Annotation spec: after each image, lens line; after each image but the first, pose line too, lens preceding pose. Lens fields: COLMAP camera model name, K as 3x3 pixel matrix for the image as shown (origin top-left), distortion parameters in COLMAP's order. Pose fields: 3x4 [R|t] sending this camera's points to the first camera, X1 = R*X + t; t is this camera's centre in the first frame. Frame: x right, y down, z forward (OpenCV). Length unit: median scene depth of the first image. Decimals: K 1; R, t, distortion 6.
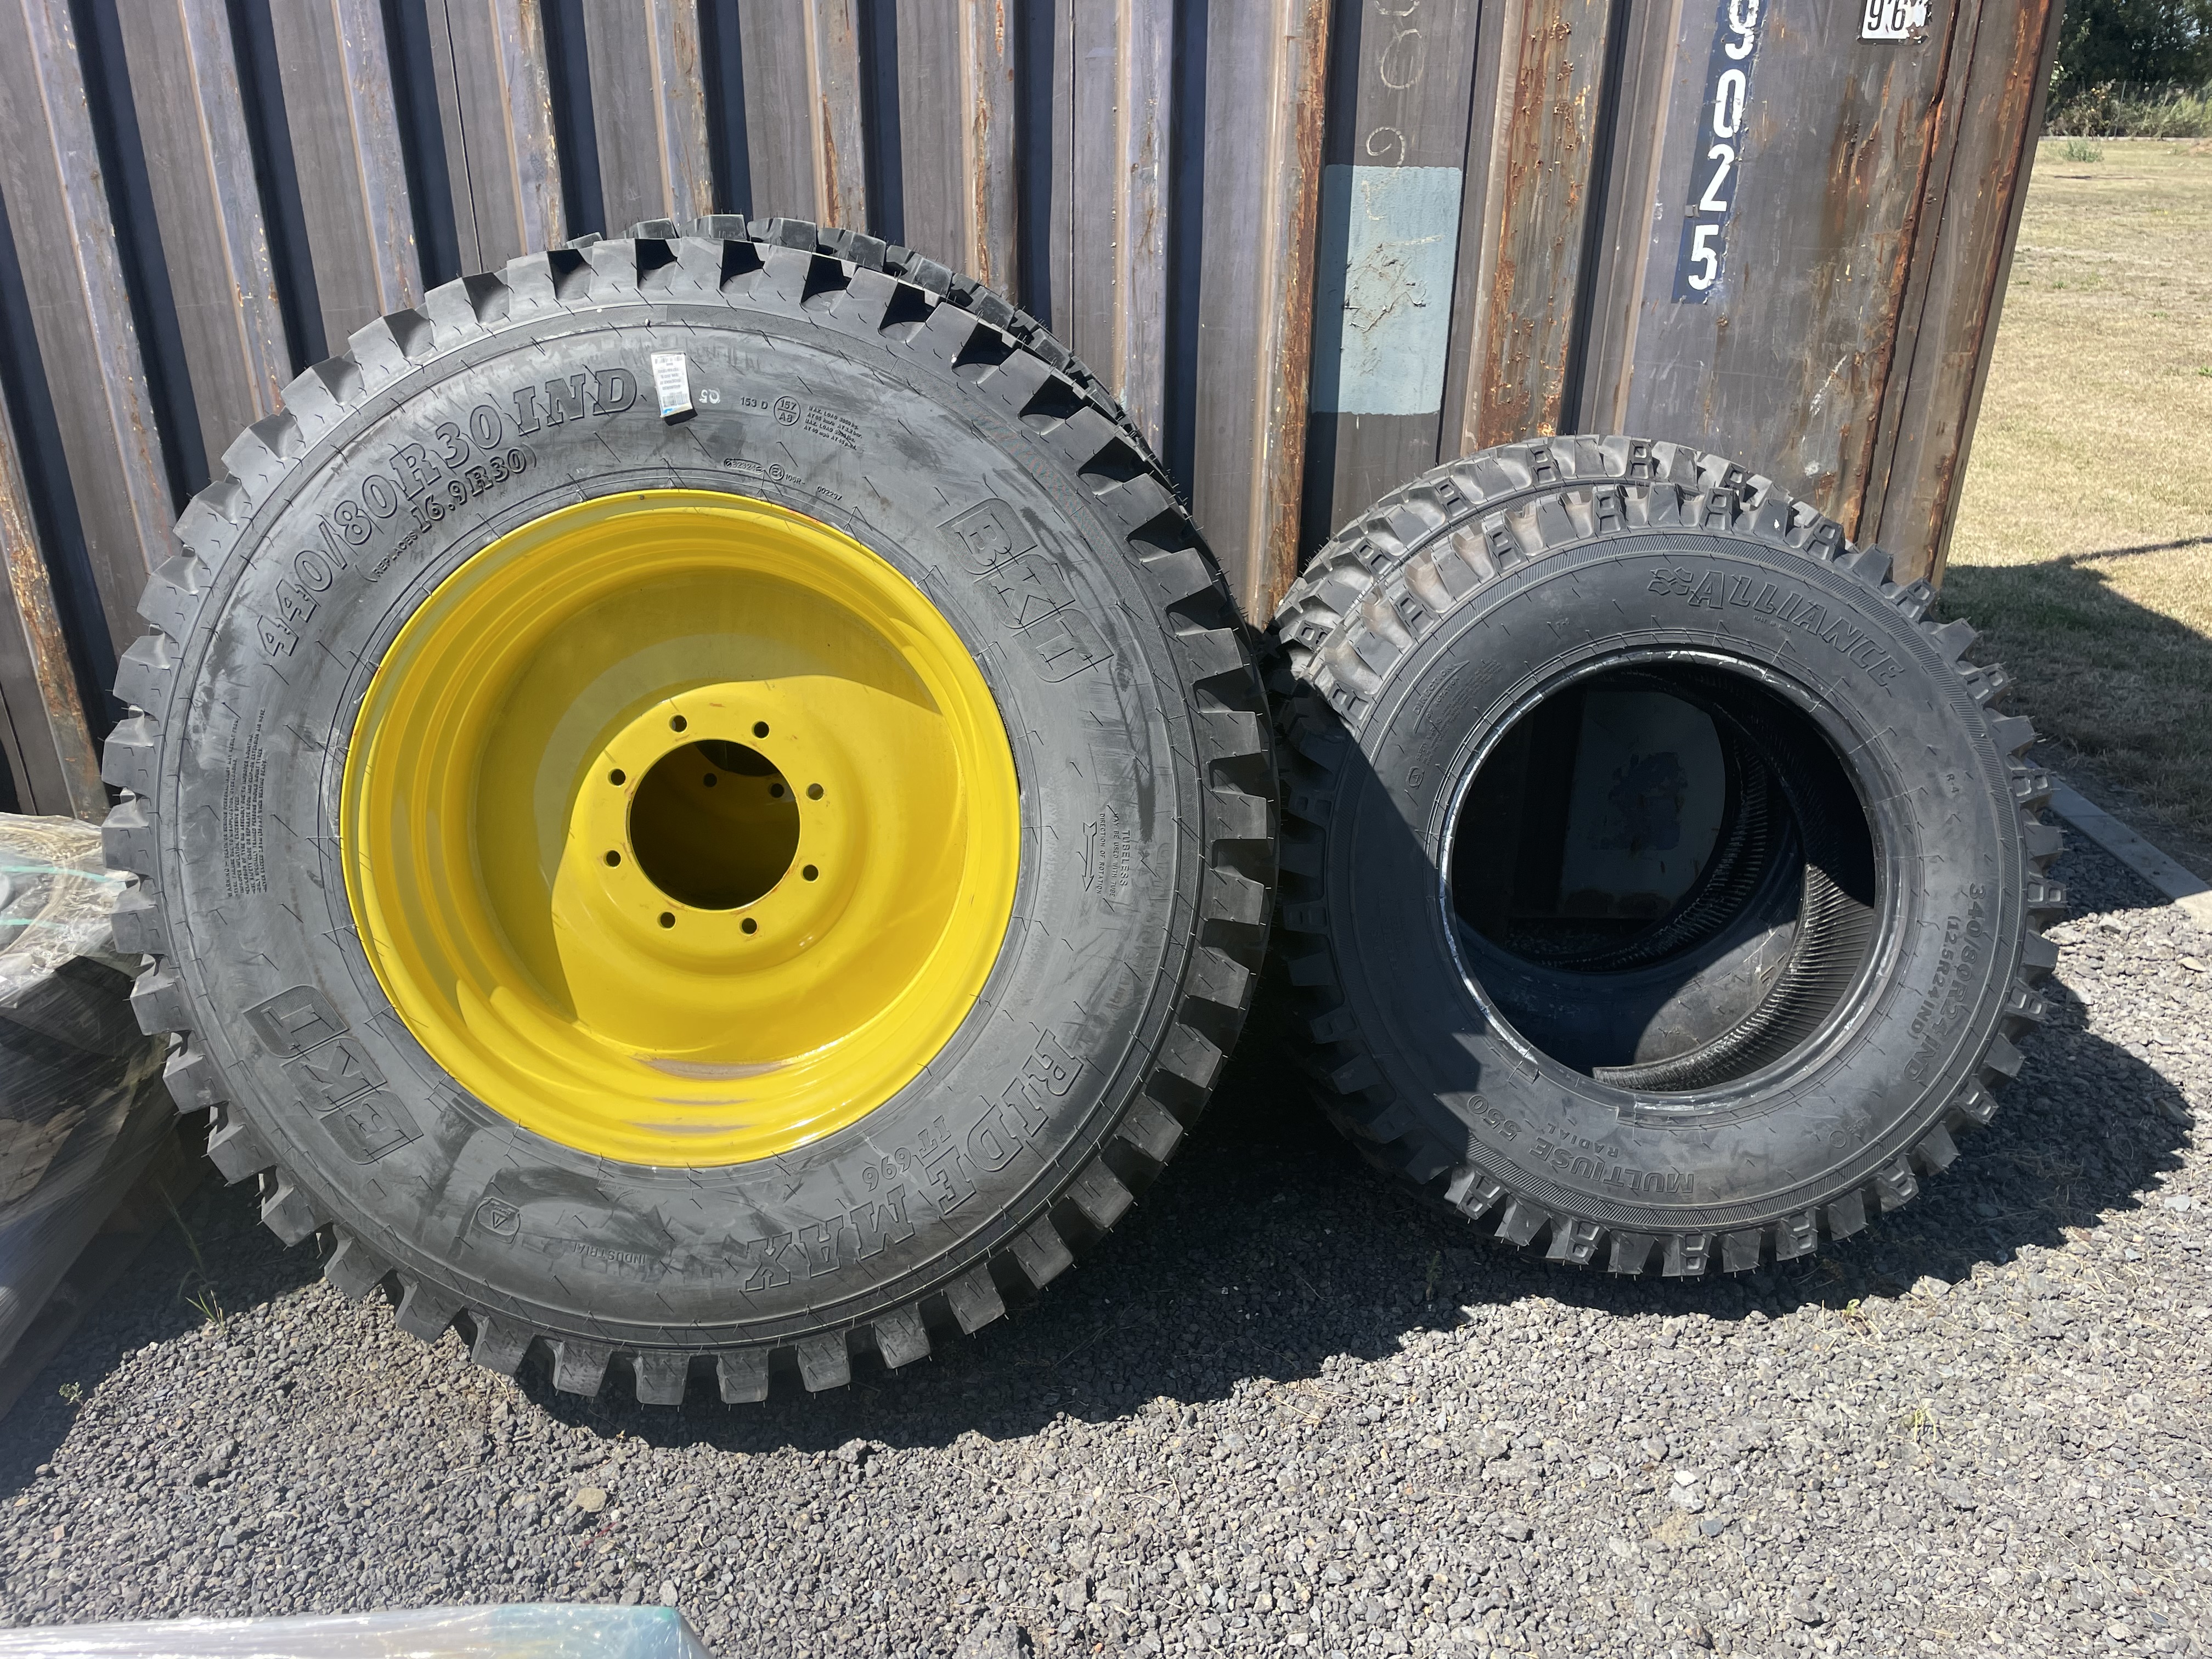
lens RADIAL K [[1683.9, 0, 1101.3], [0, 1683.9, 822.5], [0, 0, 1]] dist [0.091189, -0.116048]
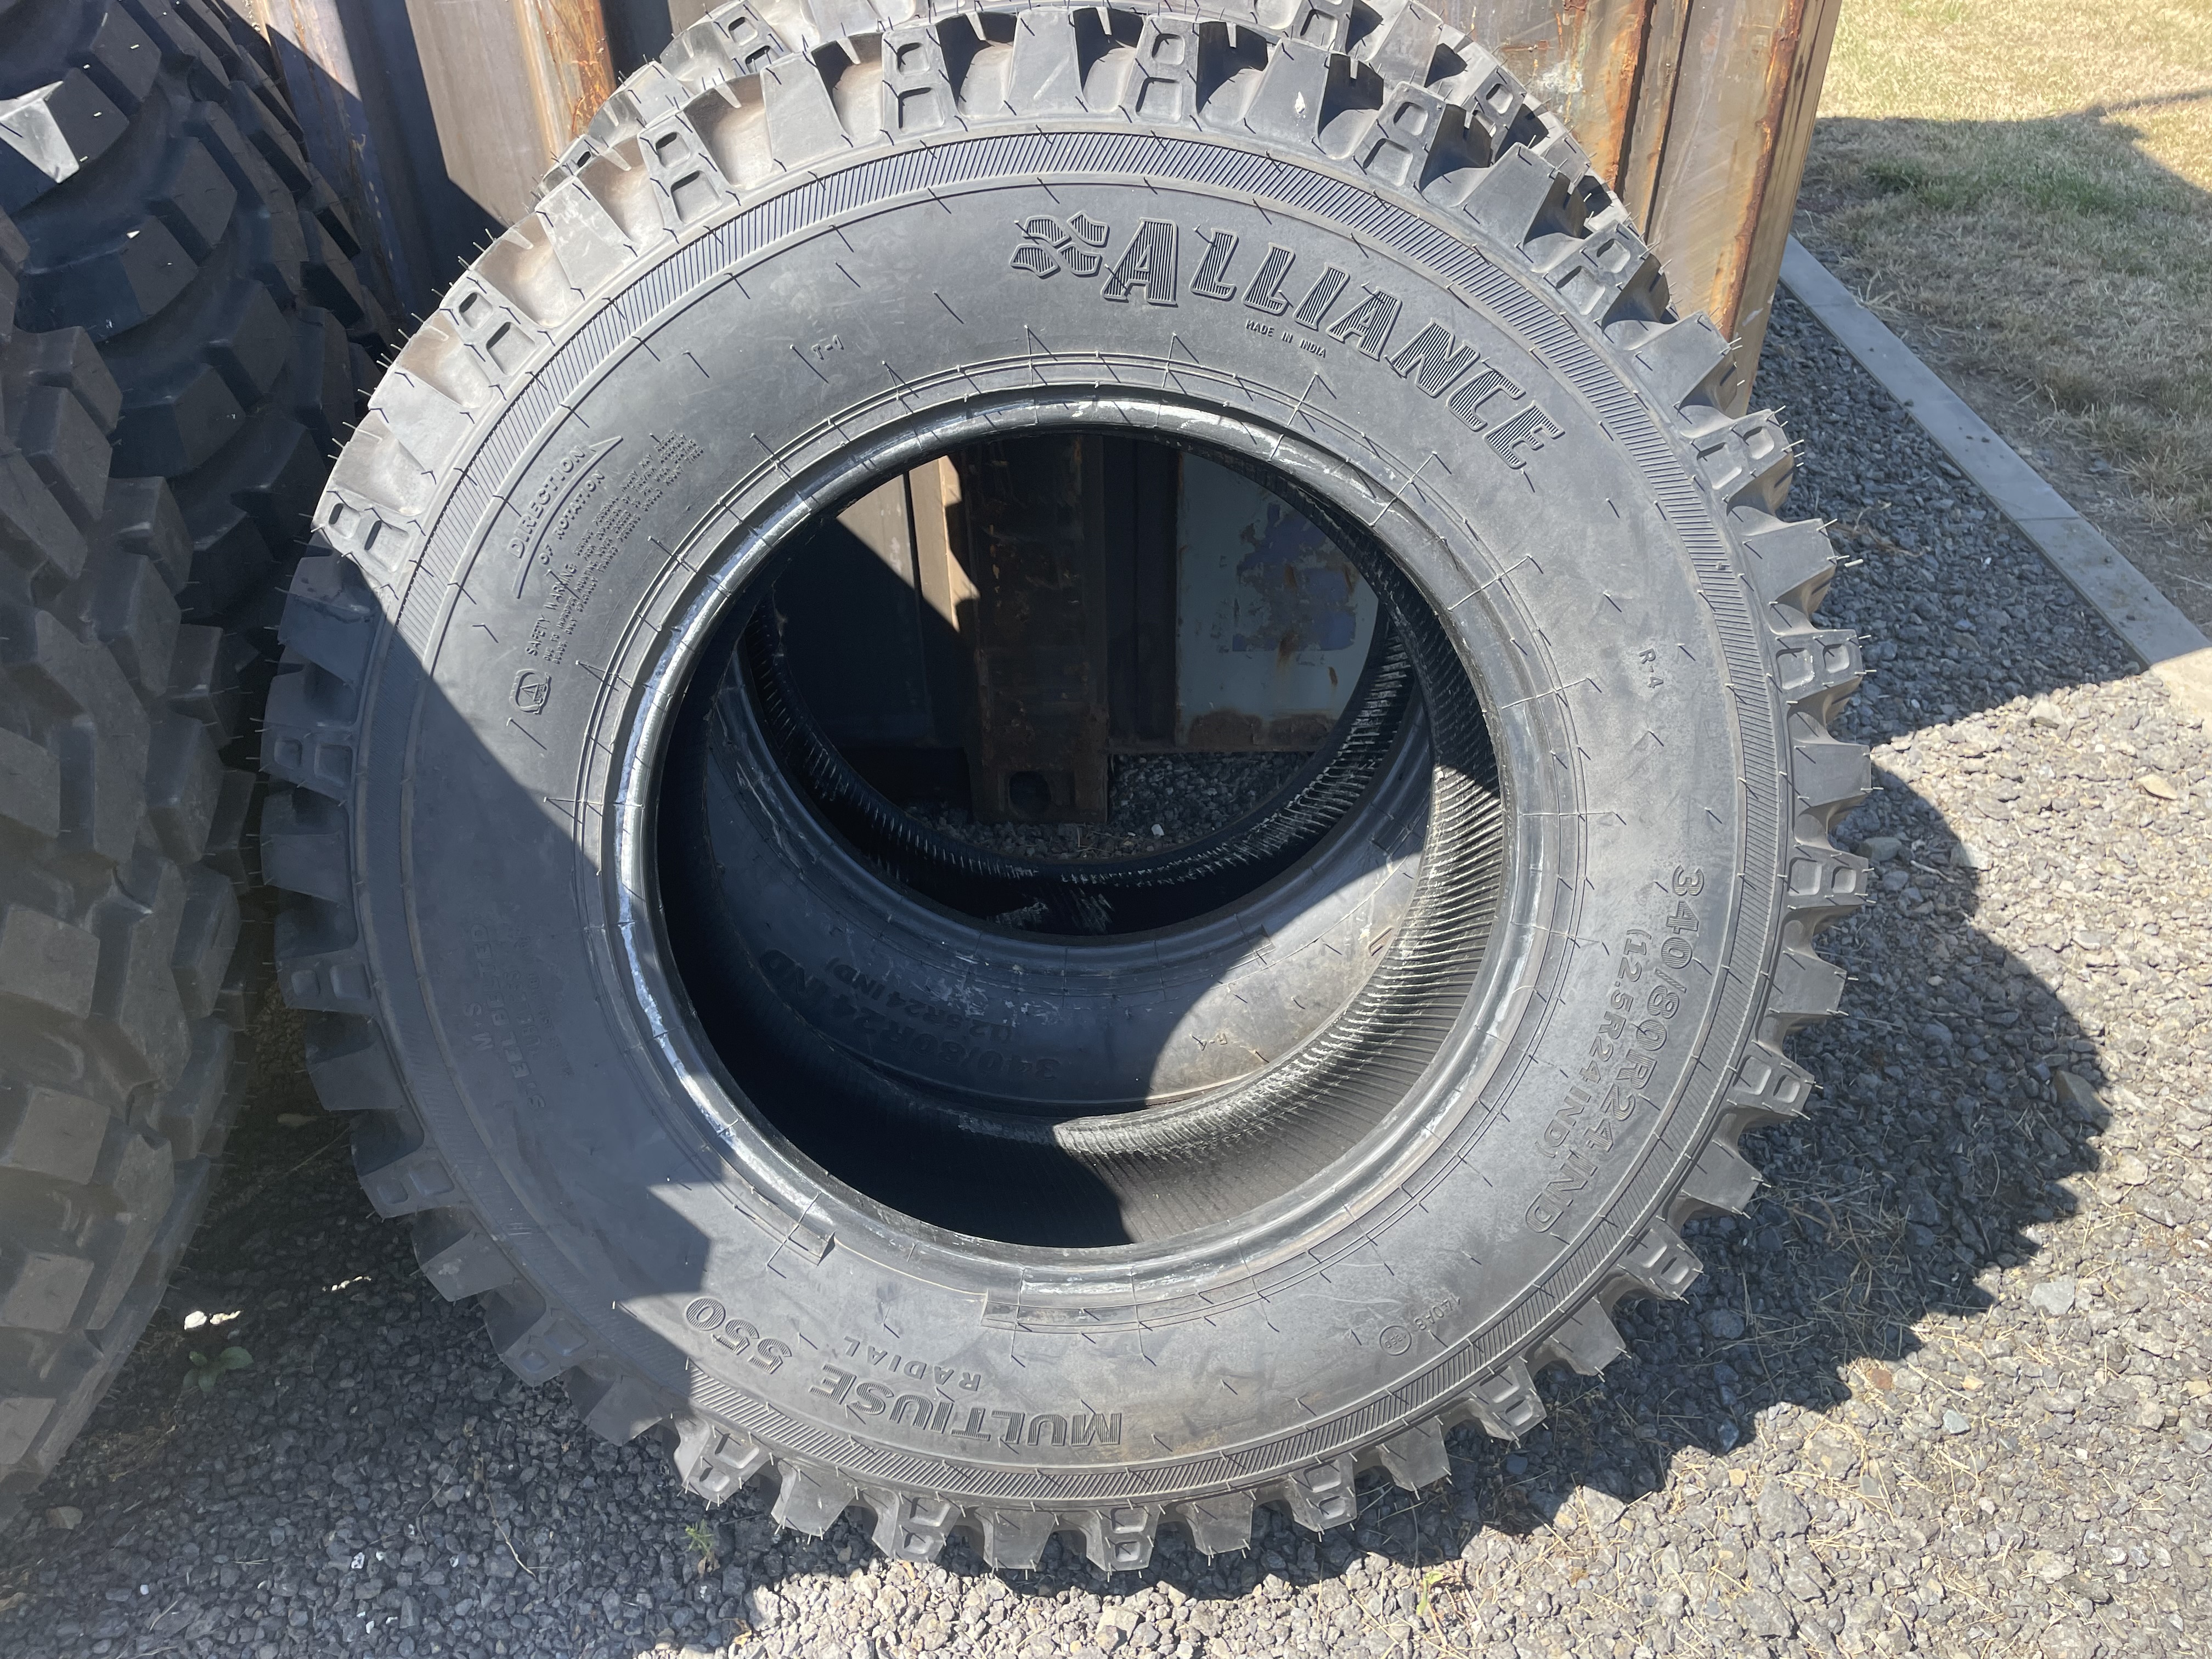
lens RADIAL K [[1683.9, 0, 1099.7], [0, 1683.9, 839.6], [0, 0, 1]] dist [0.091189, -0.116048]
pose [[0.999728, -0.021065, -0.010011, 0.350484], [0.022872, 0.969479, 0.244105, -0.099599], [0.004563, -0.244267, 0.969697, 0.525983]]
